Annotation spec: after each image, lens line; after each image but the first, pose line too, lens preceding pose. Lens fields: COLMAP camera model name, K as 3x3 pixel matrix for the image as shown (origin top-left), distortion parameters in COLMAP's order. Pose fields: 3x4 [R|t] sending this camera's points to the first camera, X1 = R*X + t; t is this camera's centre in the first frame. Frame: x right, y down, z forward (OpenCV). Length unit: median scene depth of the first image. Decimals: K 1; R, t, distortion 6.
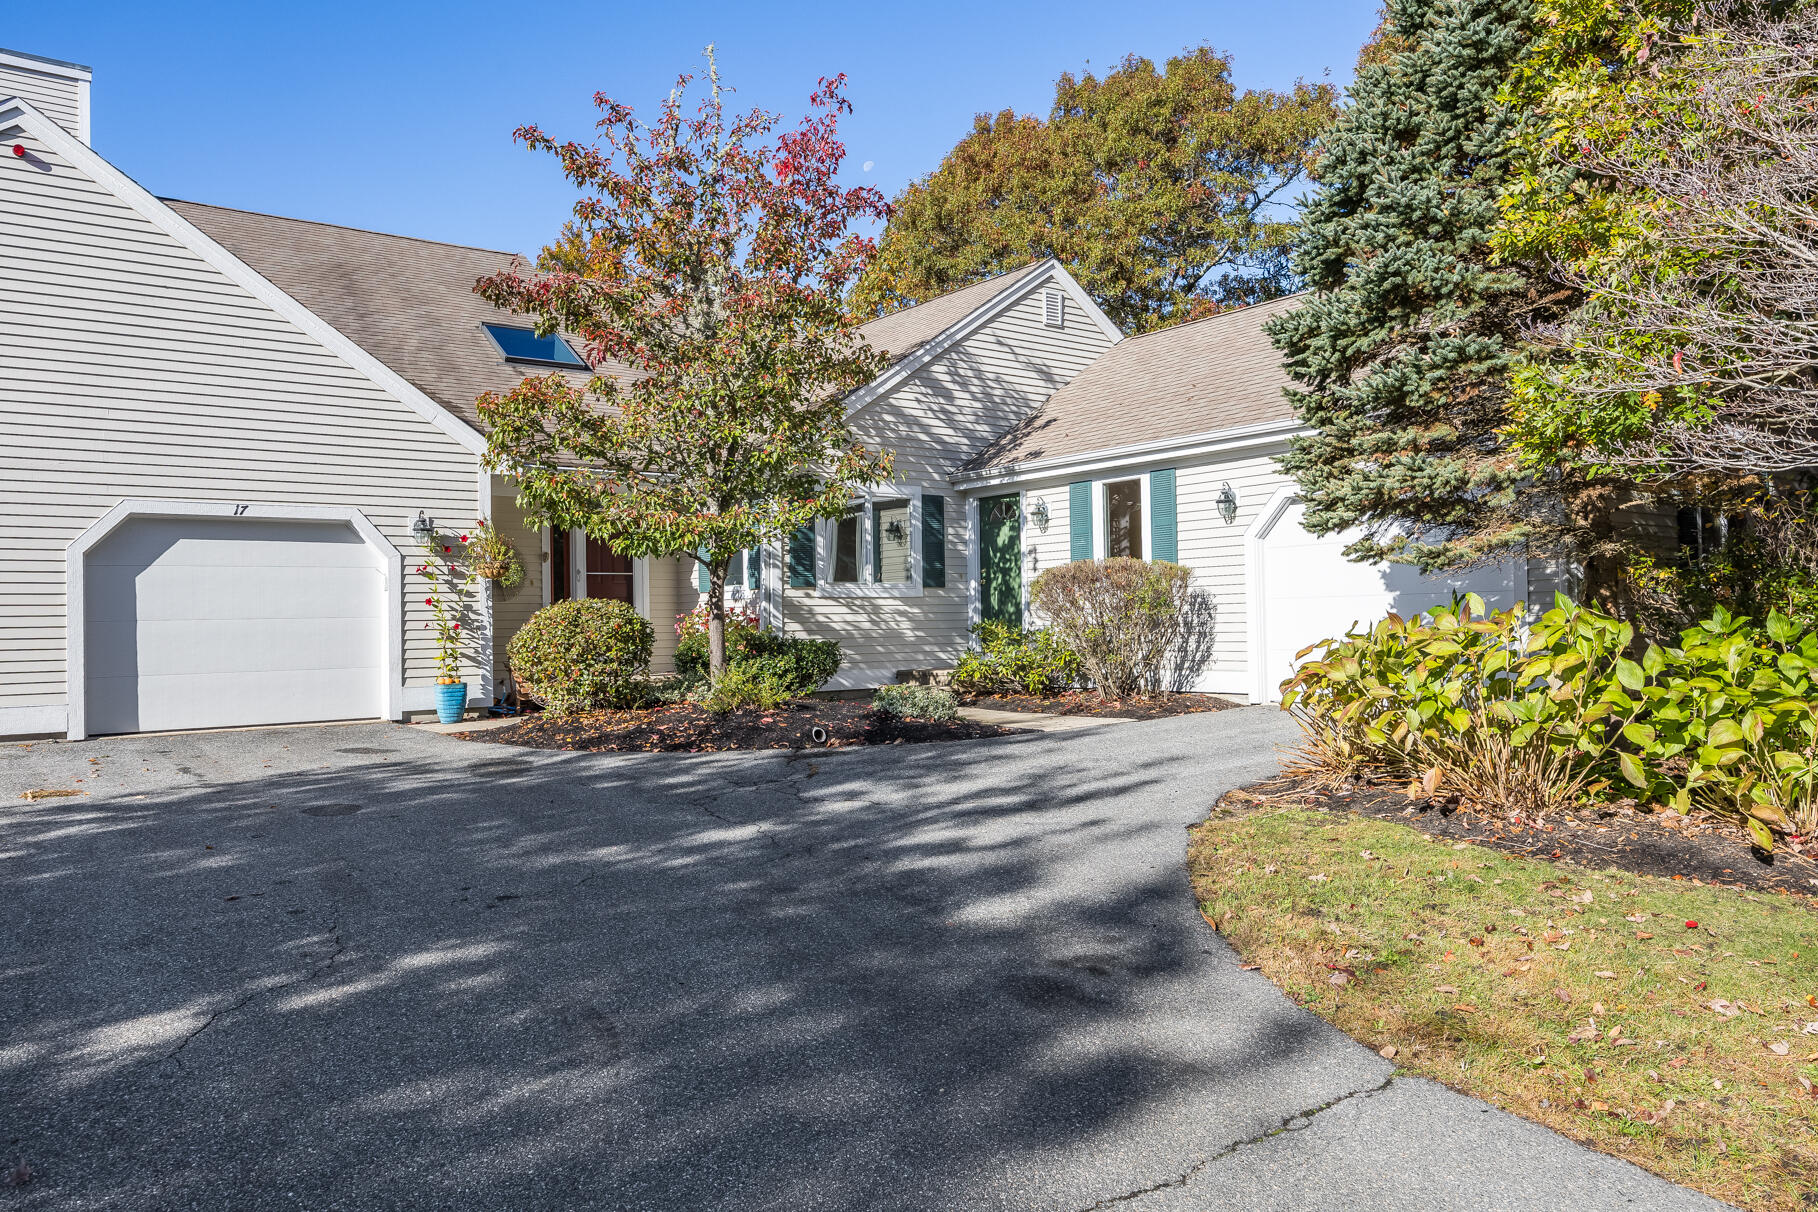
lens RADIAL K [[1267.0, 0, 908.7], [0, 1267.0, 622.0], [0, 0, 1]] dist [-0.002562, -0.001675]
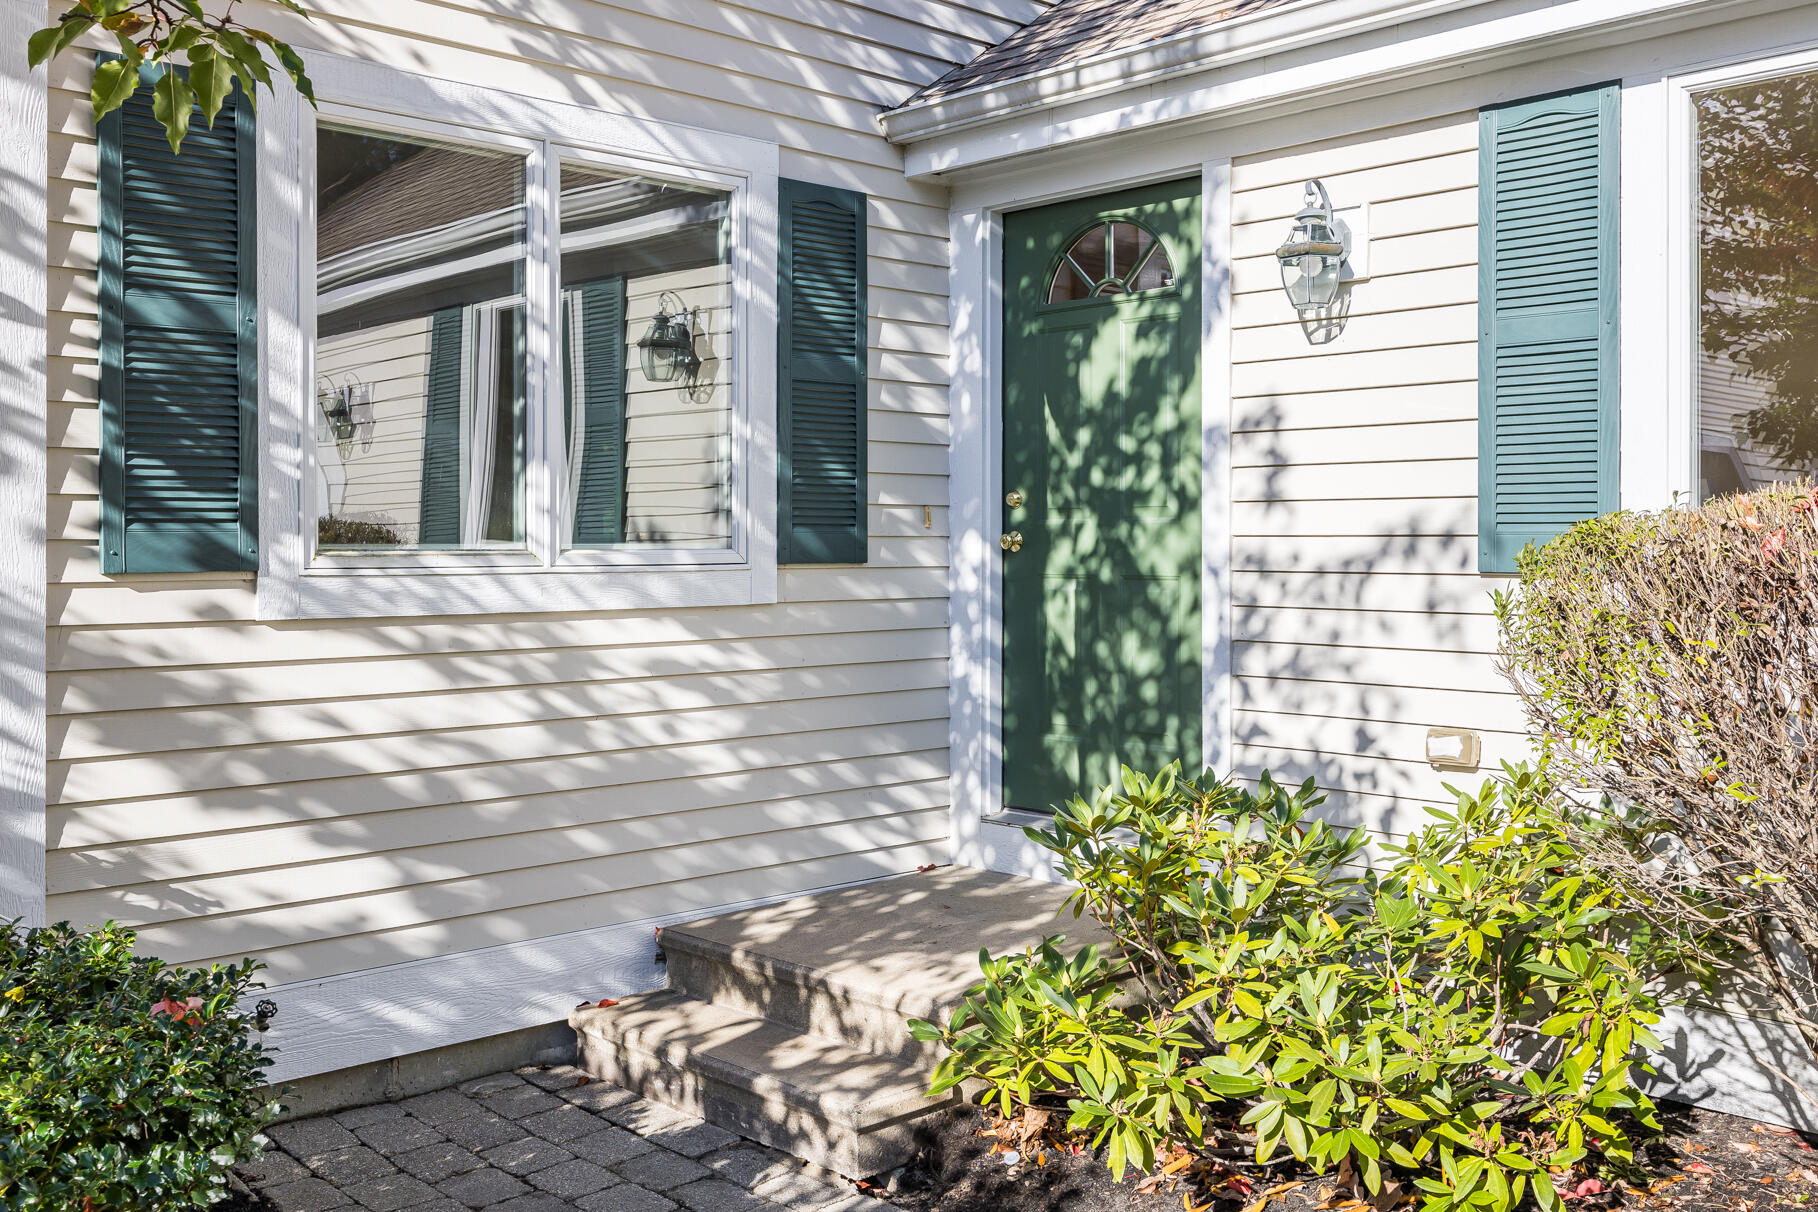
lens RADIAL K [[1737.1, 0, 911.8], [0, 1737.1, 547.7], [0, 0, 1]] dist [0.000493, 0.003023]
pose [[0.993751, 0.015760, 0.110503, -0.000049], [-0.016499, 0.999847, 0.005782, -0.033736], [-0.110394, -0.007569, 0.993859, 0.687501]]
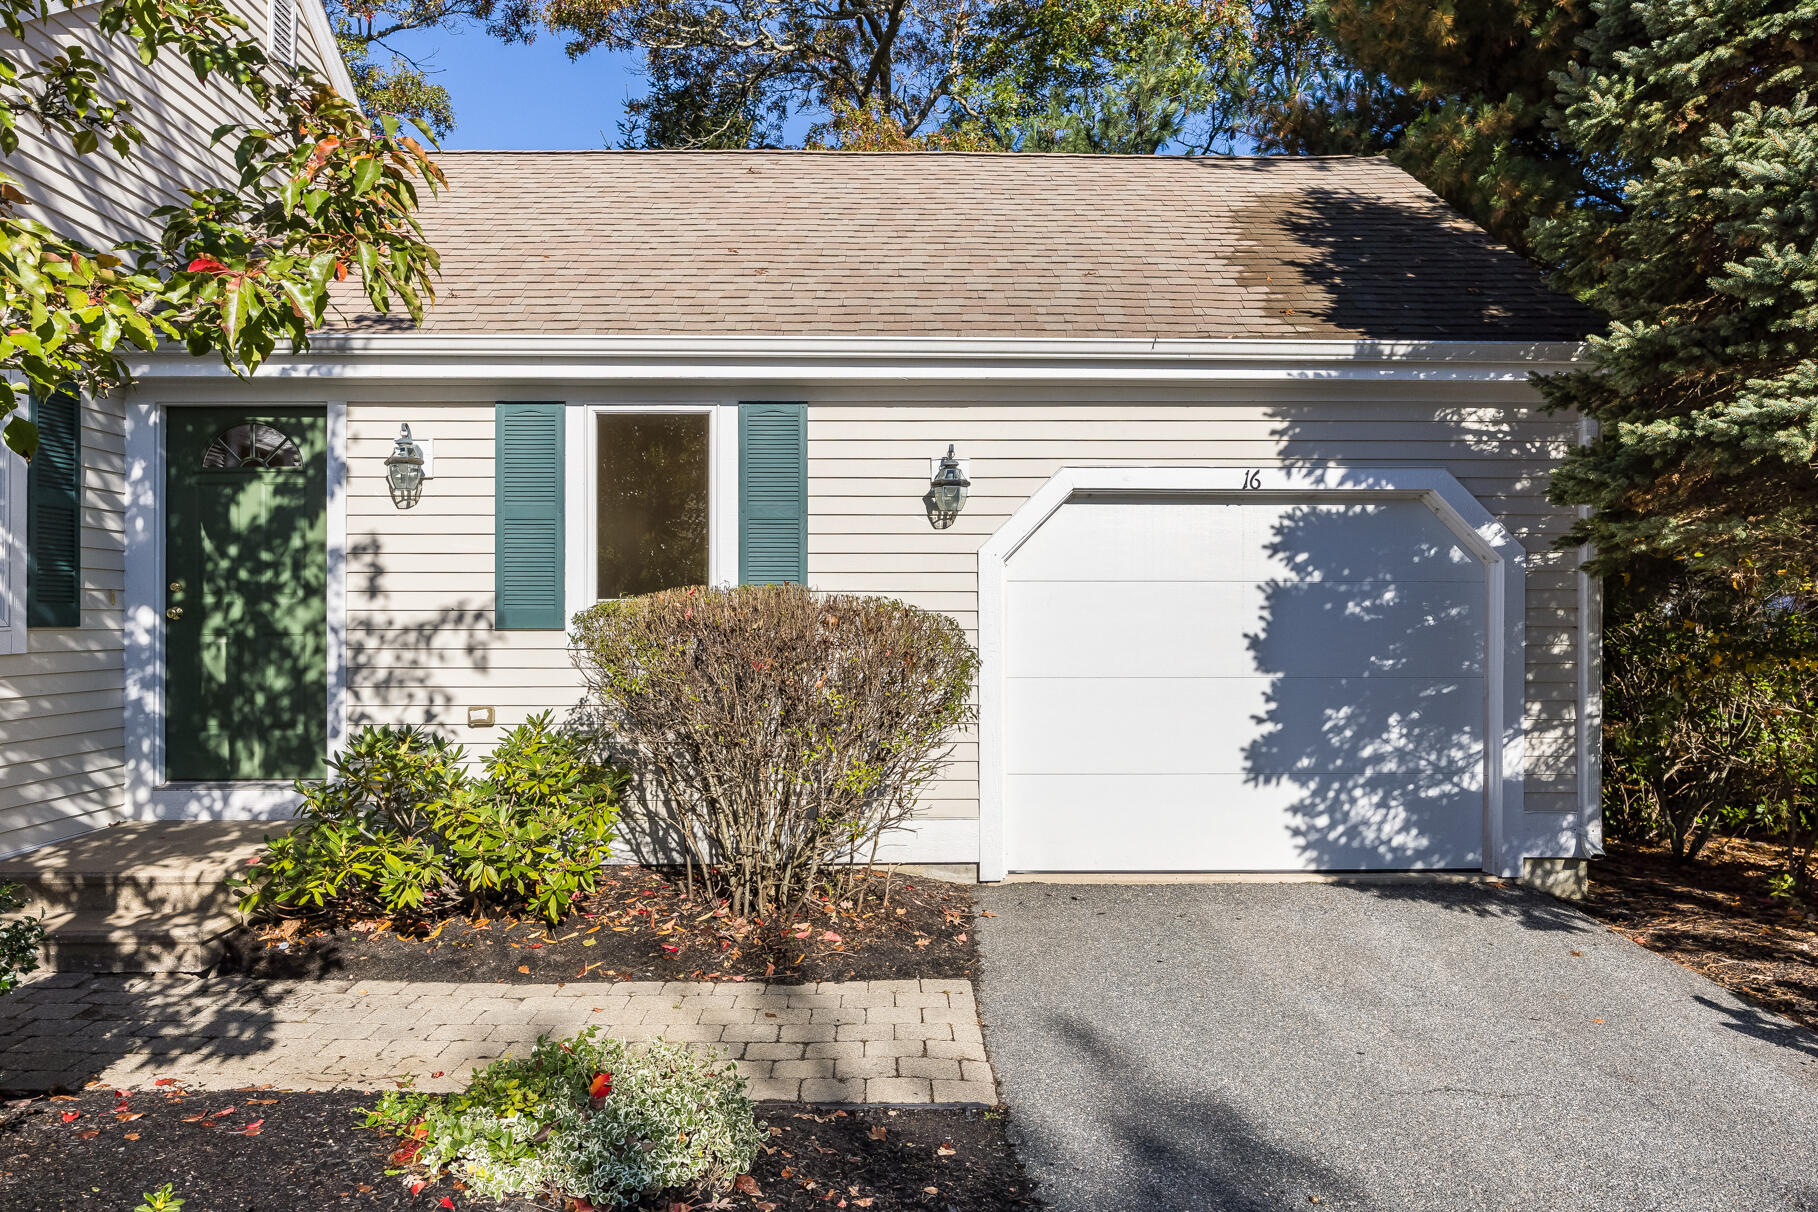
lens RADIAL K [[1267.0, 0, 908.7], [0, 1267.0, 622.0], [0, 0, 1]] dist [-0.002562, -0.001675]
pose [[0.591154, 0.015456, 0.806410, -0.135231], [-0.013668, 0.999865, -0.009144, -0.029798], [-0.806443, -0.005616, 0.591286, 0.598683]]
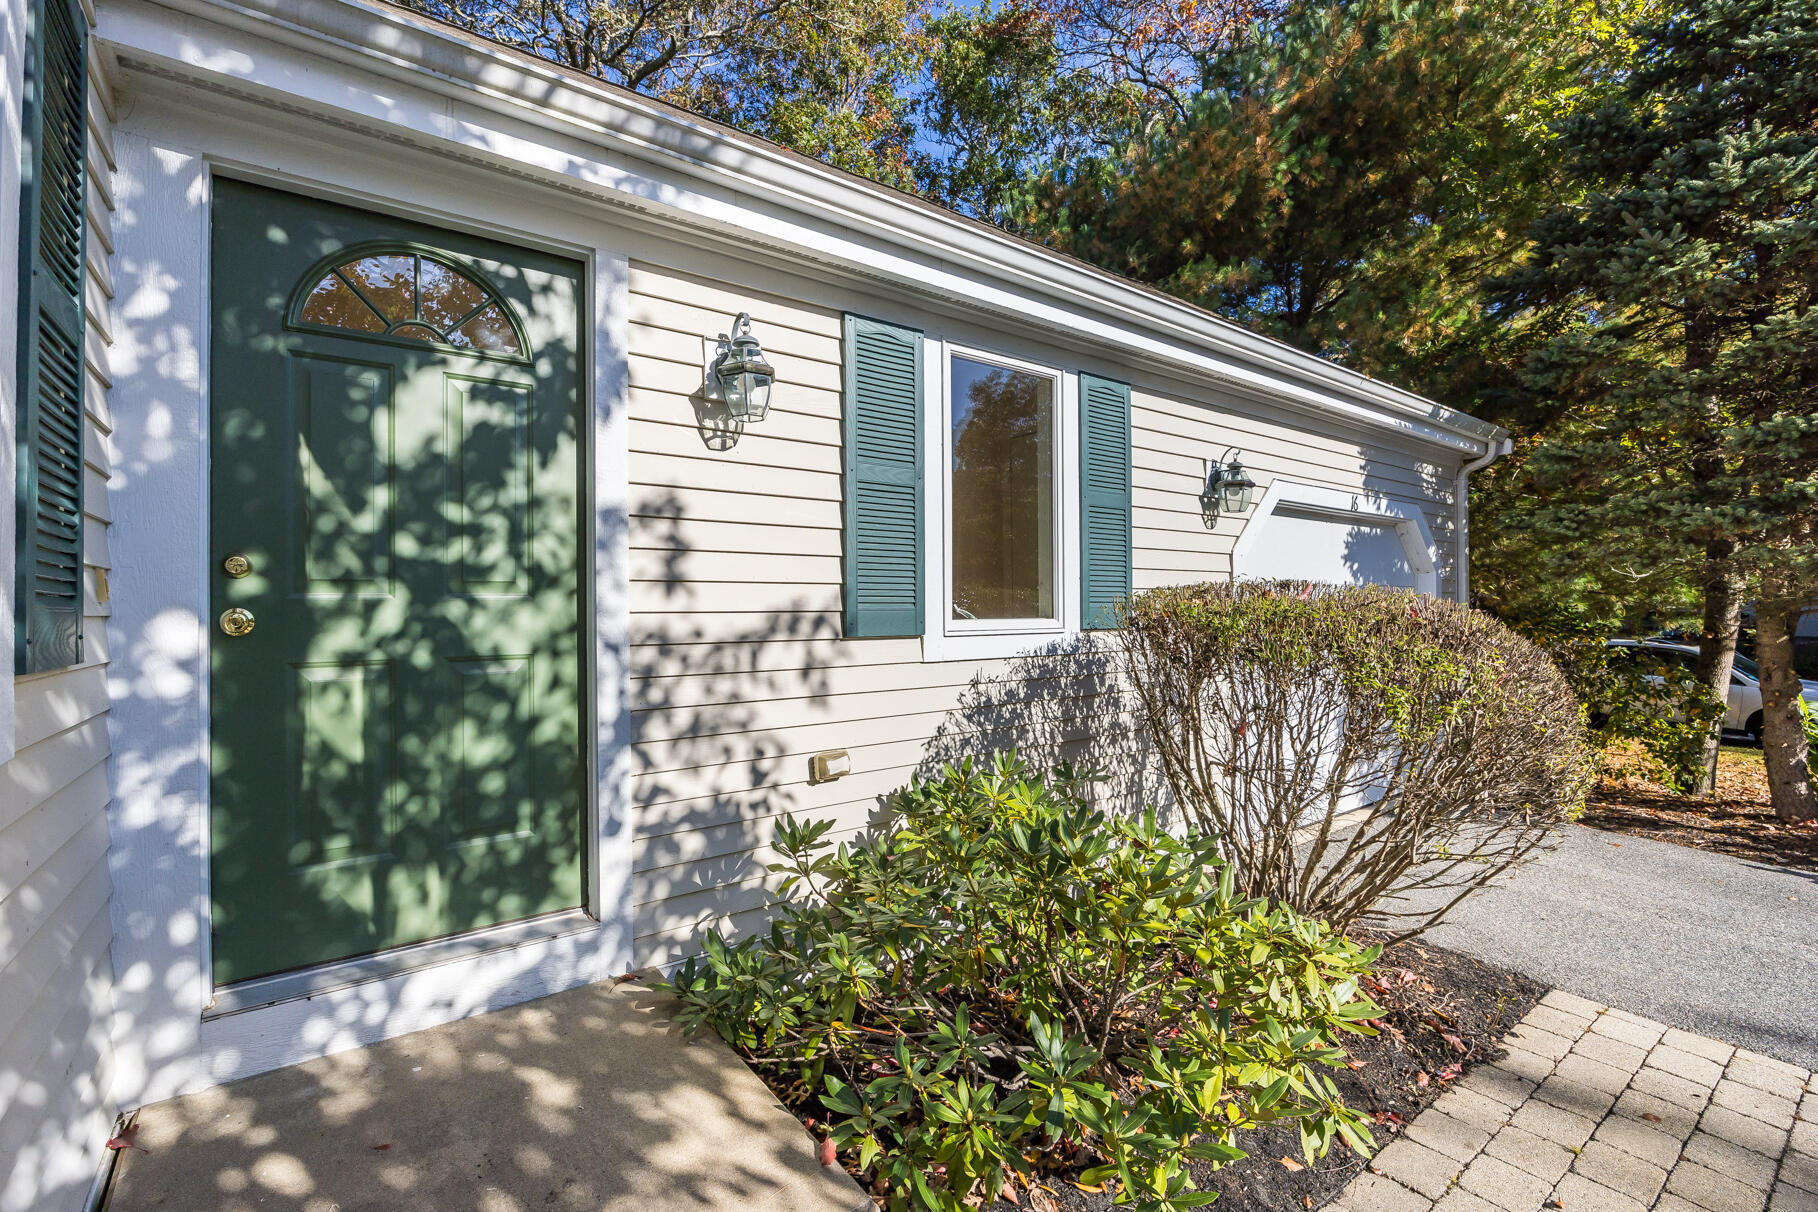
lens RADIAL K [[808.3, 0, 909.0], [0, 808.3, 606.0], [0, 0, 1]] dist [-0.019219, 0.000457]
pose [[-0.001206, 0.020153, 0.999796, -0.062759], [0.002075, 0.999795, -0.020151, -0.033223], [-0.999997, 0.002050, -0.001248, 0.943642]]
